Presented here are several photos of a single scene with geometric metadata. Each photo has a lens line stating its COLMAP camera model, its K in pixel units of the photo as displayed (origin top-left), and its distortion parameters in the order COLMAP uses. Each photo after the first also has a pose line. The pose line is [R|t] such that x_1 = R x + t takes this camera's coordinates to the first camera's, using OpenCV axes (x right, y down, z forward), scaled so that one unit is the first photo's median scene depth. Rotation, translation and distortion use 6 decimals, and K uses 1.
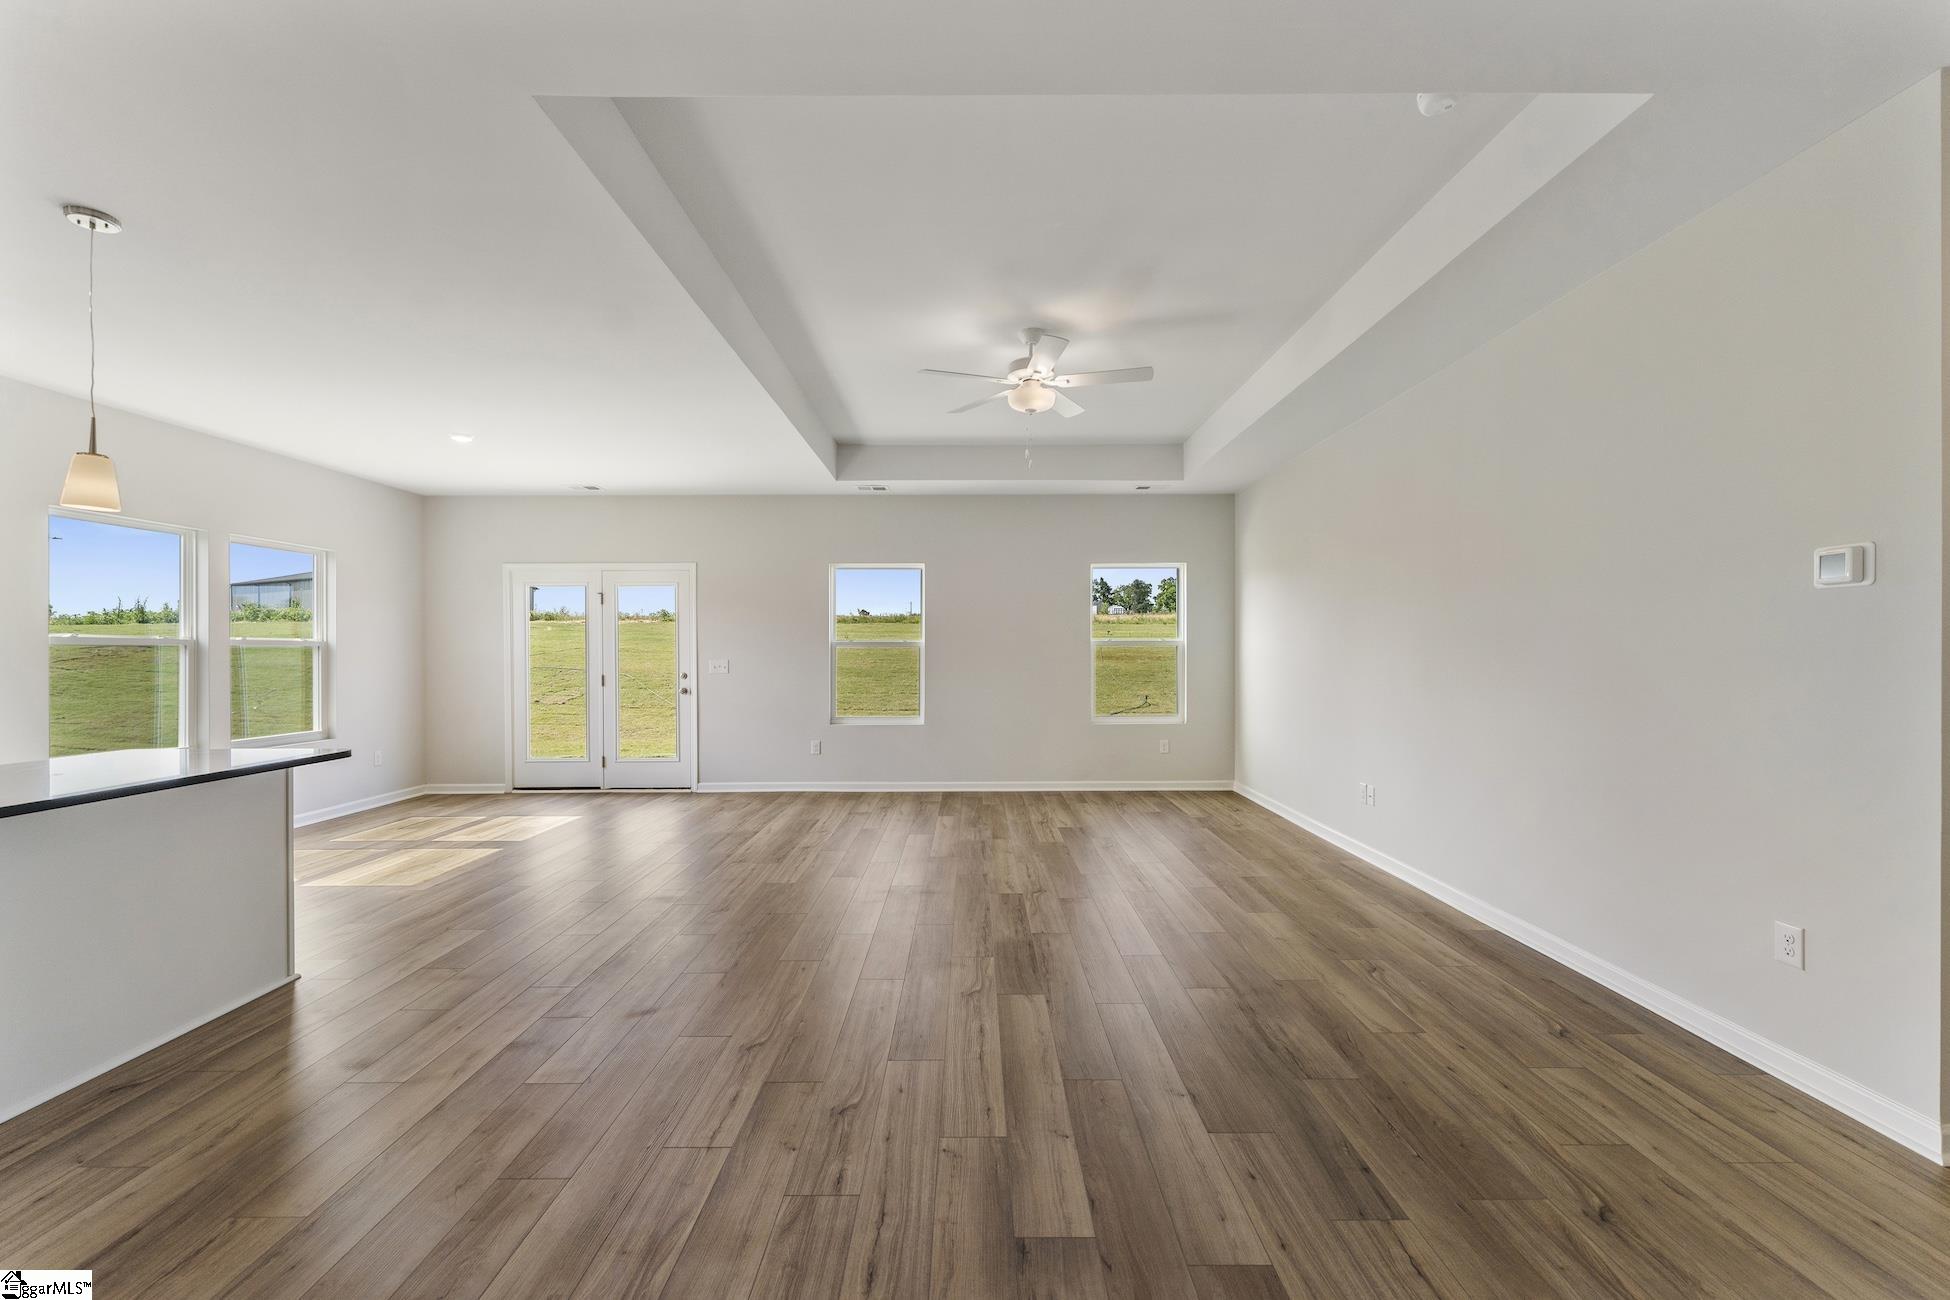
lens RADIAL K [[785.5, 0, 984.0], [0, 785.5, 652.3], [0, 0, 1]] dist [0.003909, 0.000102]
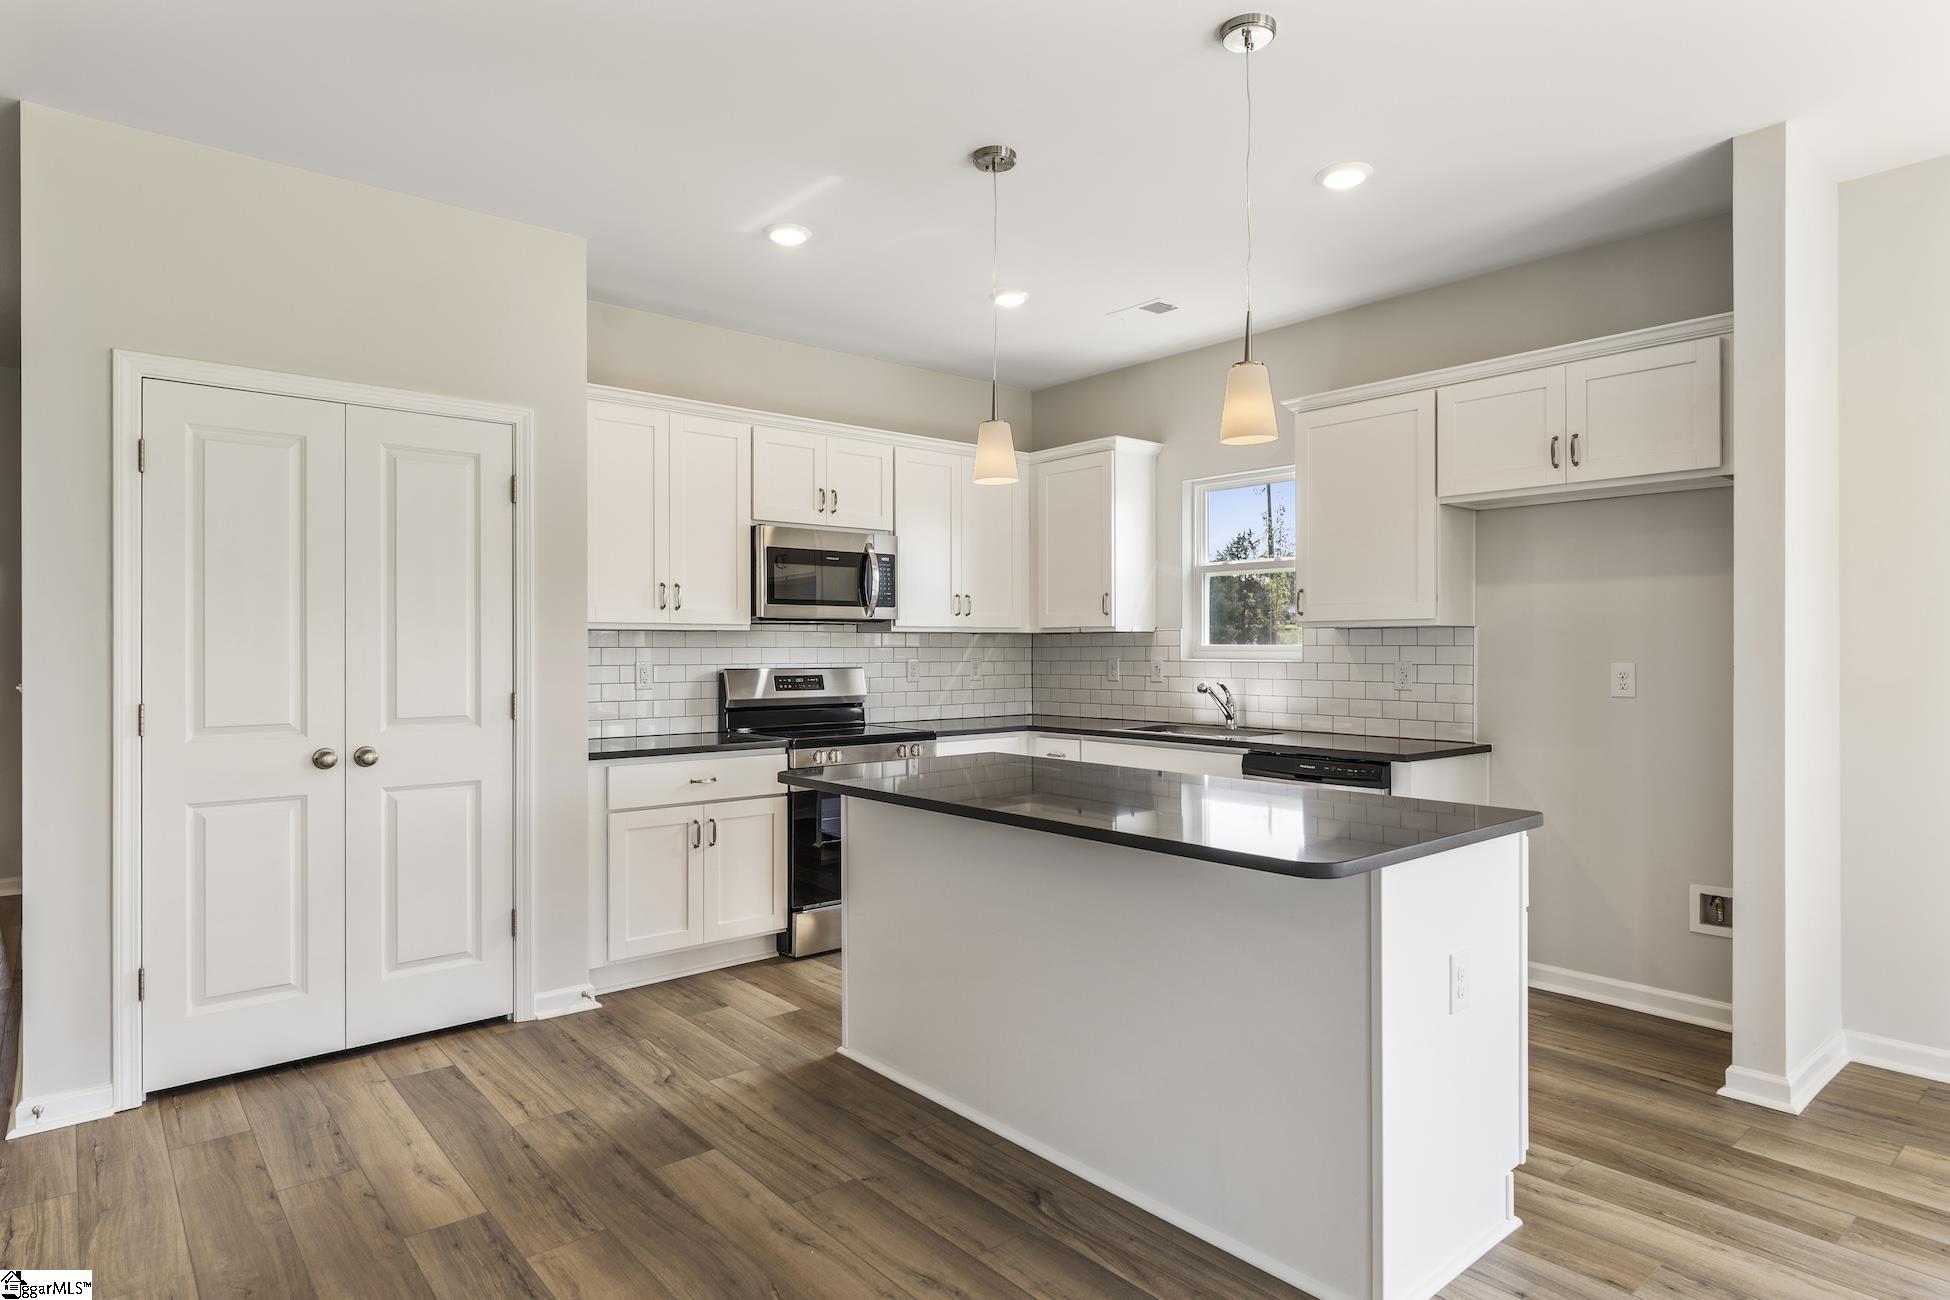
lens RADIAL K [[1078.0, 0, 974.0], [0, 1078.0, 641.3], [0, 0, 1]] dist [-0.002483, 0.002946]
pose [[-0.771299, 0.001981, -0.636470, -0.131777], [0.003607, 0.999993, -0.001259, -0.000604], [0.636463, -0.003267, -0.771300, 0.654177]]
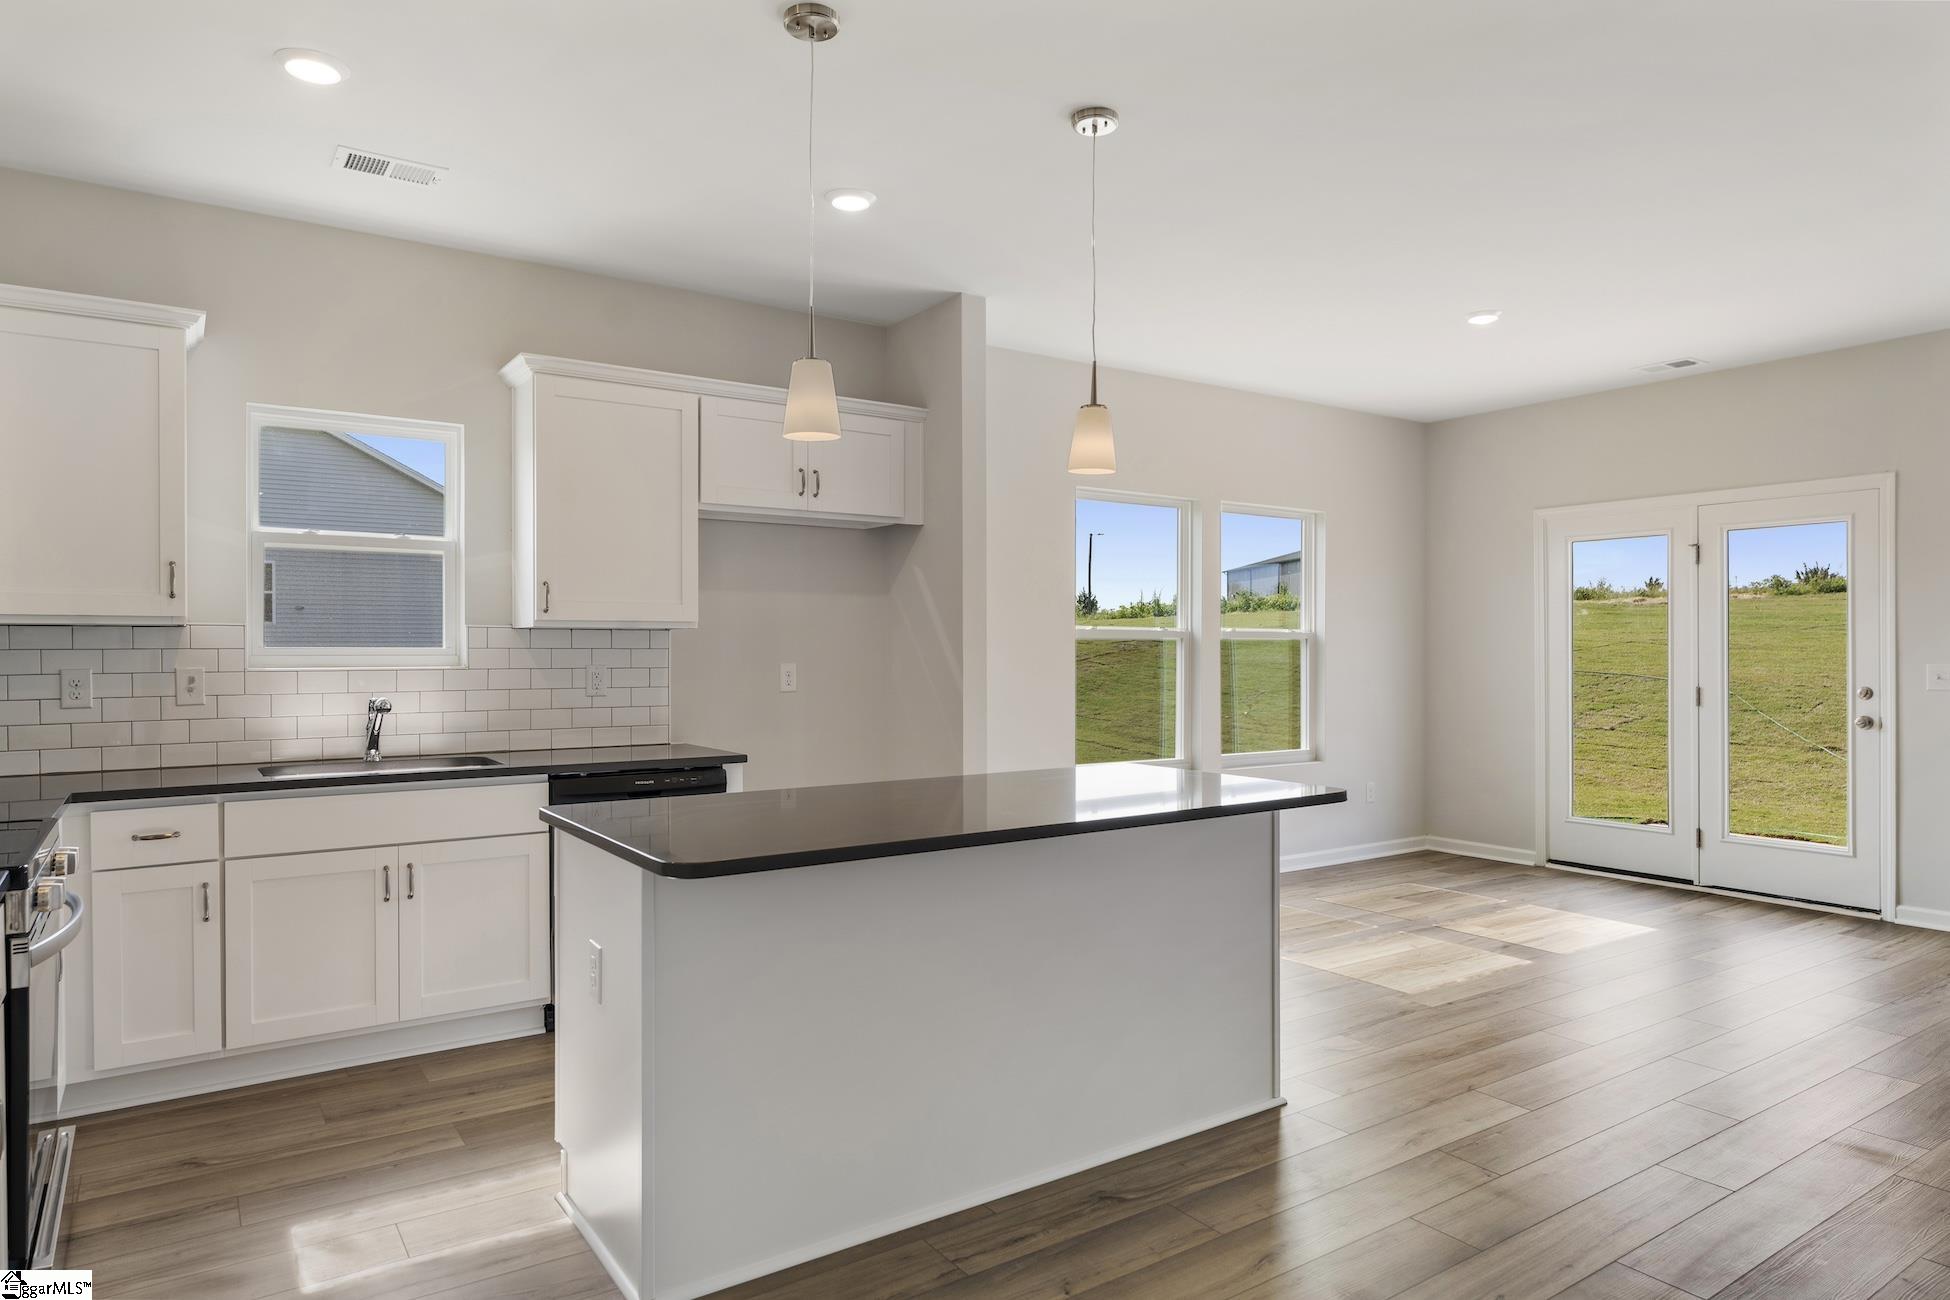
lens RADIAL K [[1181.0, 0, 962.1], [0, 1181.0, 654.4], [0, 0, 1]] dist [0.007386, -0.005174]
pose [[0.553726, 0.006748, -0.832671, -0.070905], [-0.002450, 0.999976, 0.006474, 0.000597], [0.832695, -0.001545, 0.553730, 0.082271]]
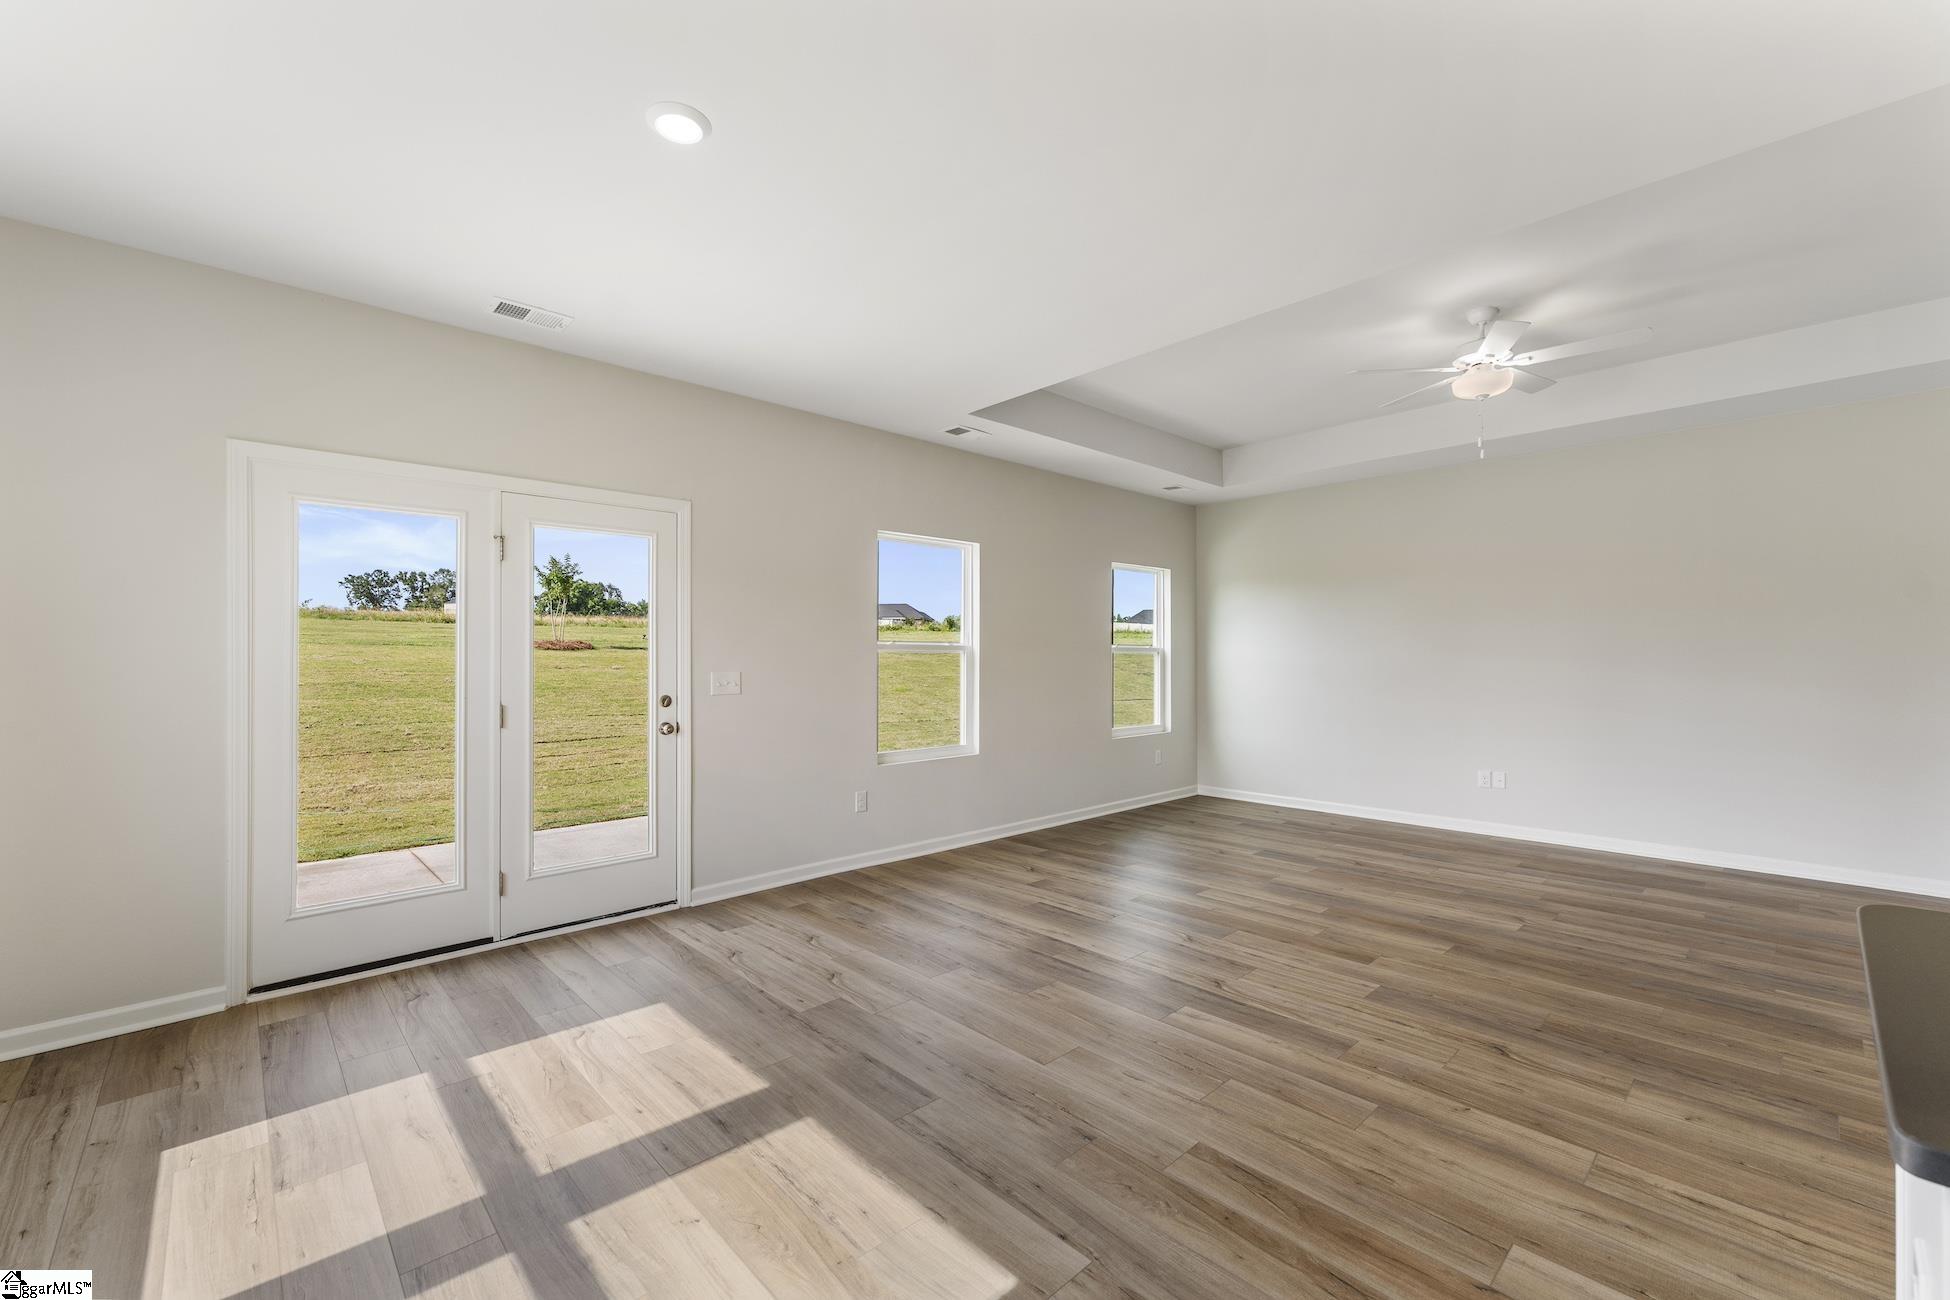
lens RADIAL K [[785.5, 0, 986.7], [0, 785.5, 650.6], [0, 0, 1]] dist [0.003909, 0.000102]
pose [[0.729392, 0.008551, 0.684043, -0.678100], [-0.000648, 0.999930, -0.011809, 0.000803], [-0.684096, 0.008170, 0.729346, 0.496641]]
